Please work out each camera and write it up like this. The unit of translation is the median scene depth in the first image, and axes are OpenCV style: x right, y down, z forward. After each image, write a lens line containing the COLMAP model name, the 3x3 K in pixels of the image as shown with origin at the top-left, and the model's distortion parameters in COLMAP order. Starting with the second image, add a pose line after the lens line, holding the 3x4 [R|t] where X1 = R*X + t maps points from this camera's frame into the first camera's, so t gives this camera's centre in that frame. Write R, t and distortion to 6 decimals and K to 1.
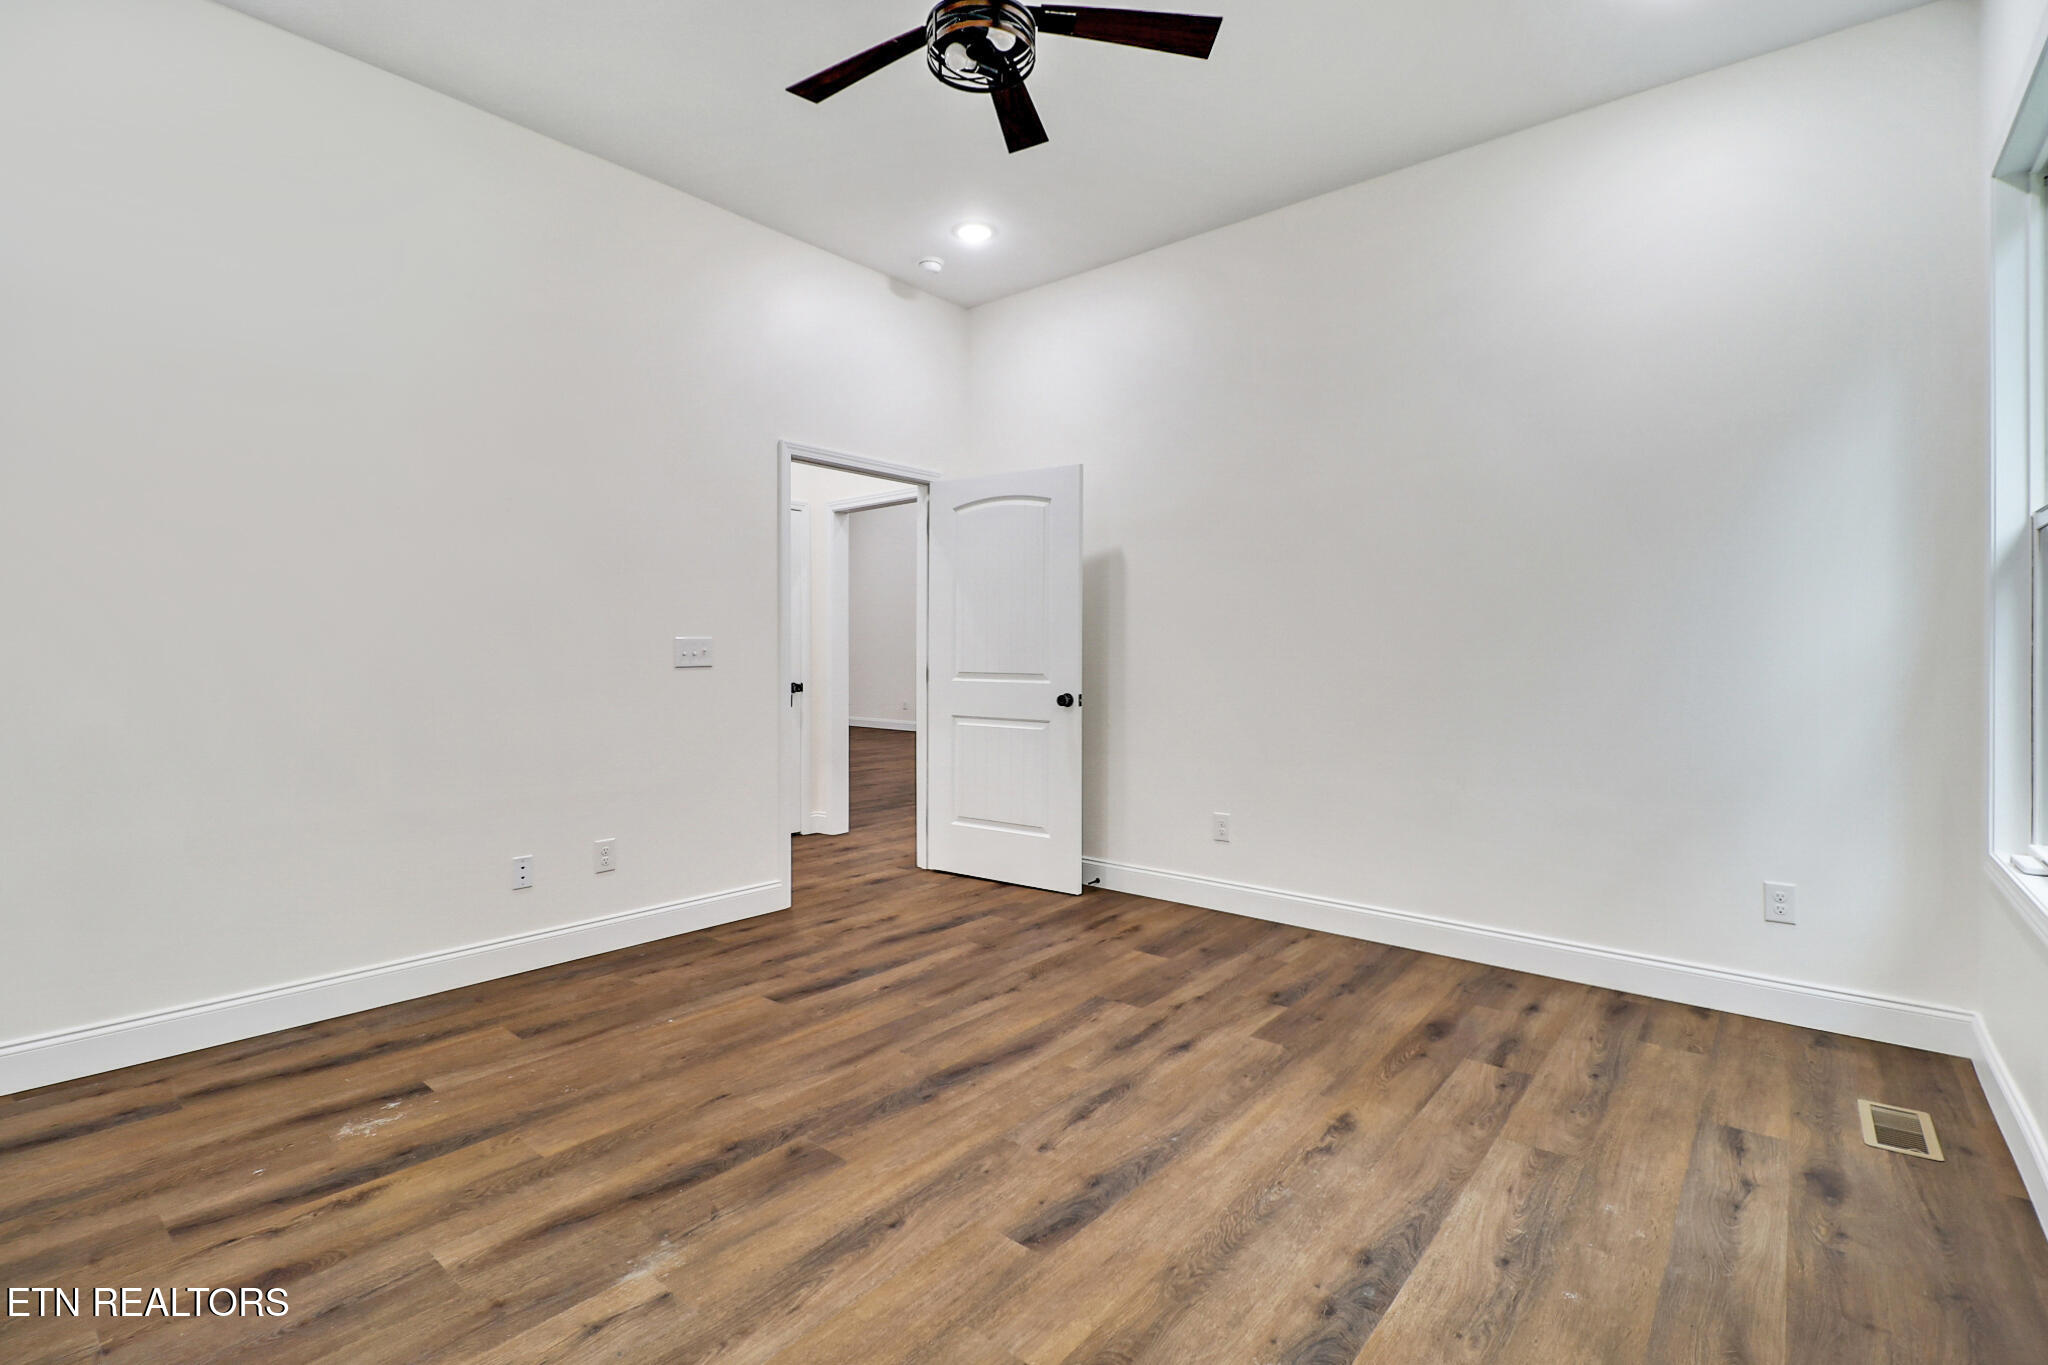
lens RADIAL K [[937.2, 0, 1015.1], [0, 937.2, 661.1], [0, 0, 1]] dist [0.002114, -0.014465]
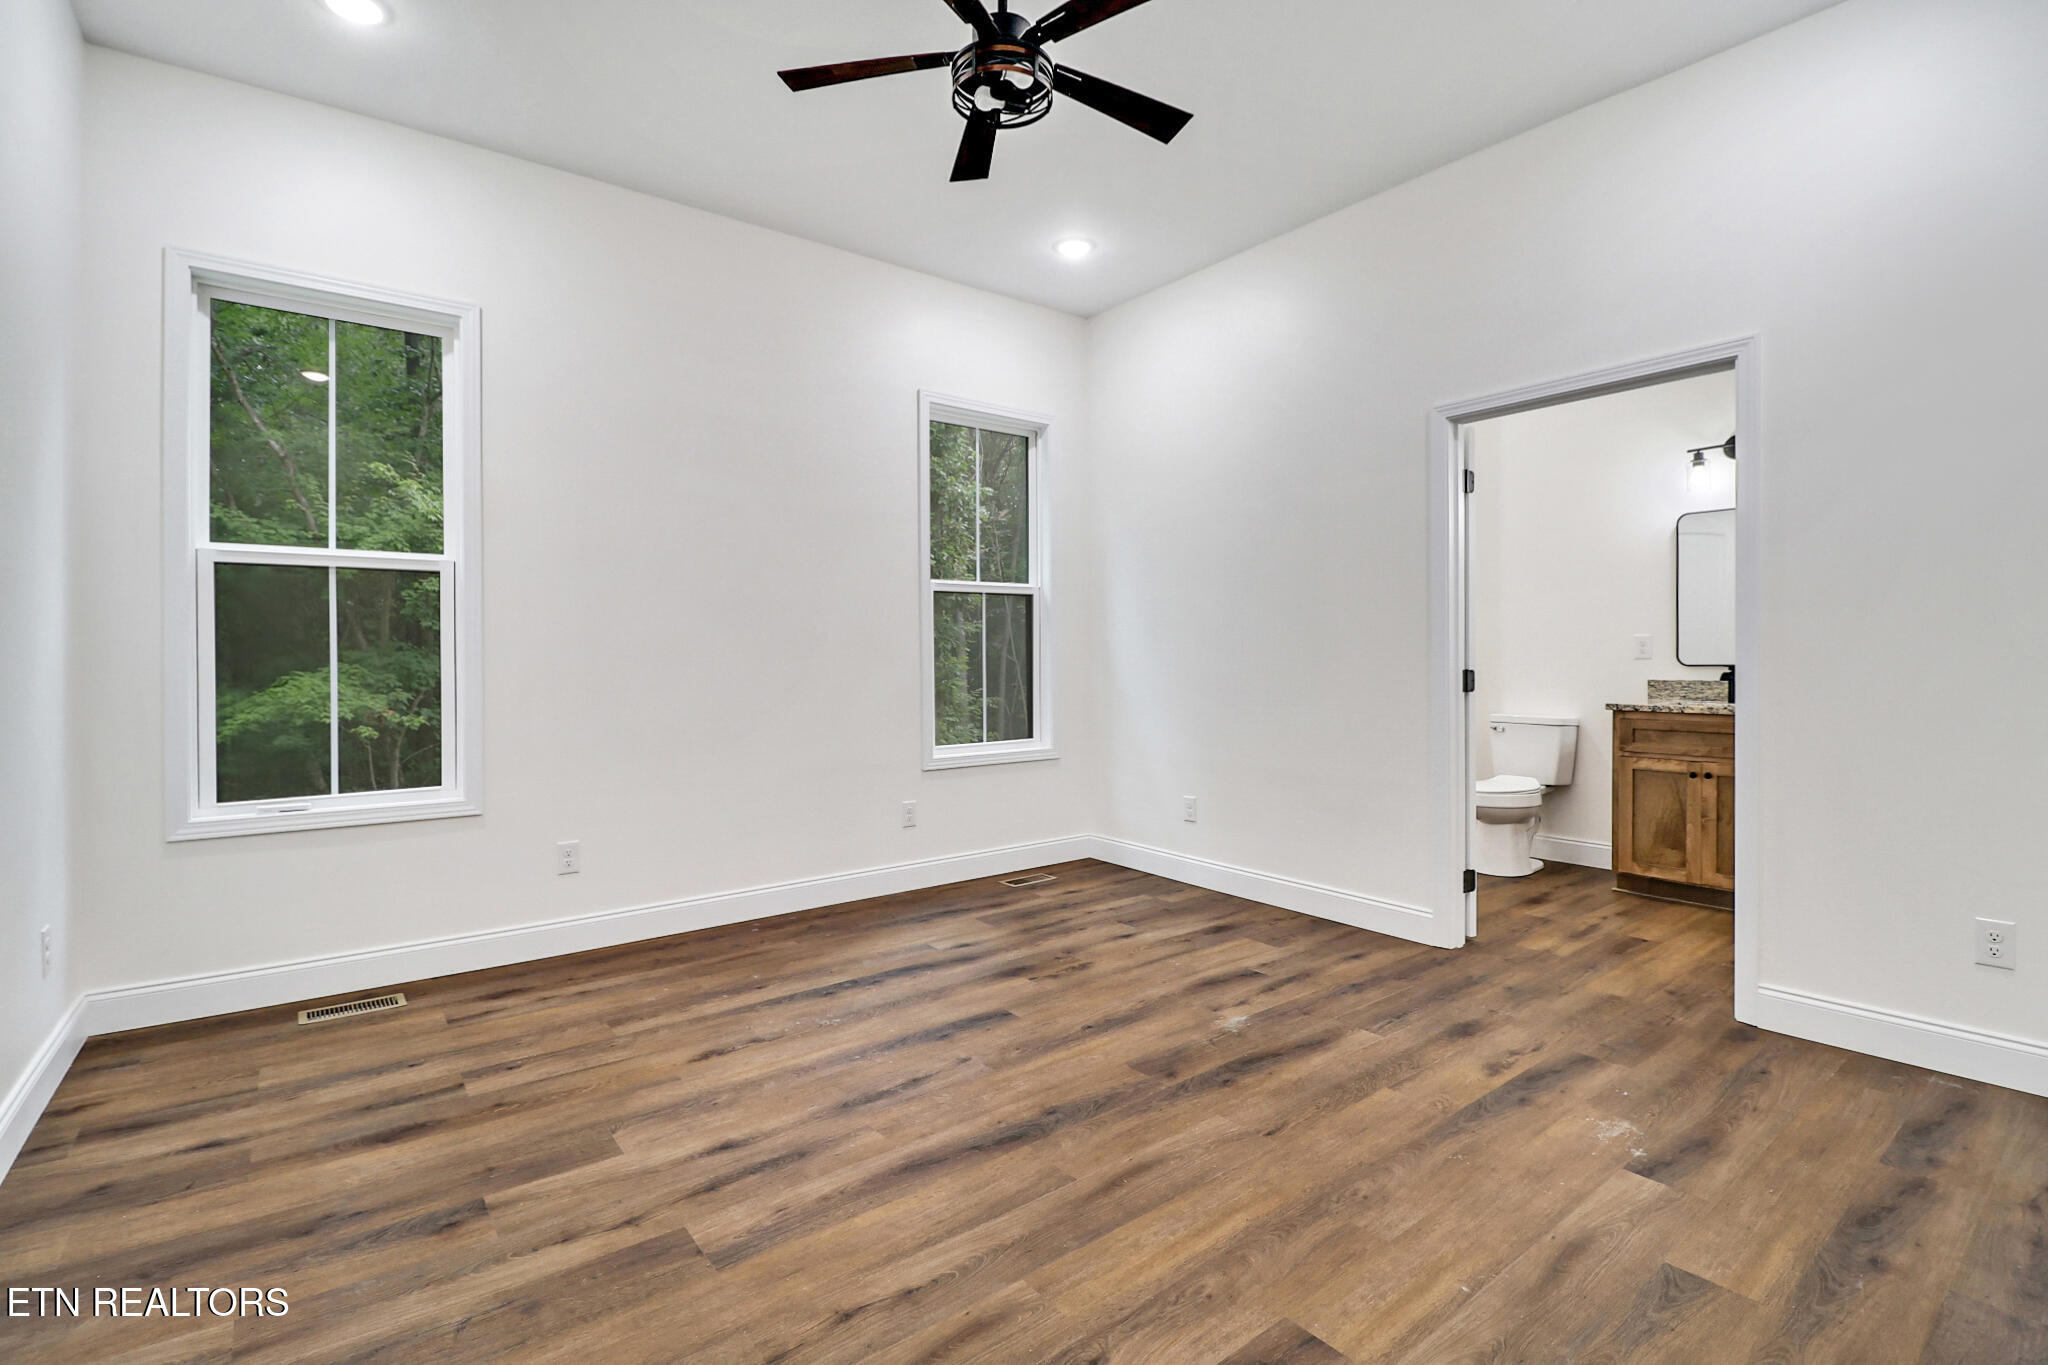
lens RADIAL K [[937.2, 0, 1015.1], [0, 937.2, 661.1], [0, 0, 1]] dist [0.002114, -0.014465]
pose [[-0.976215, 0.002737, 0.216786, -0.271692], [0.005171, 0.999930, 0.010660, -0.012400], [-0.216742, 0.011528, -0.976161, 1.973564]]
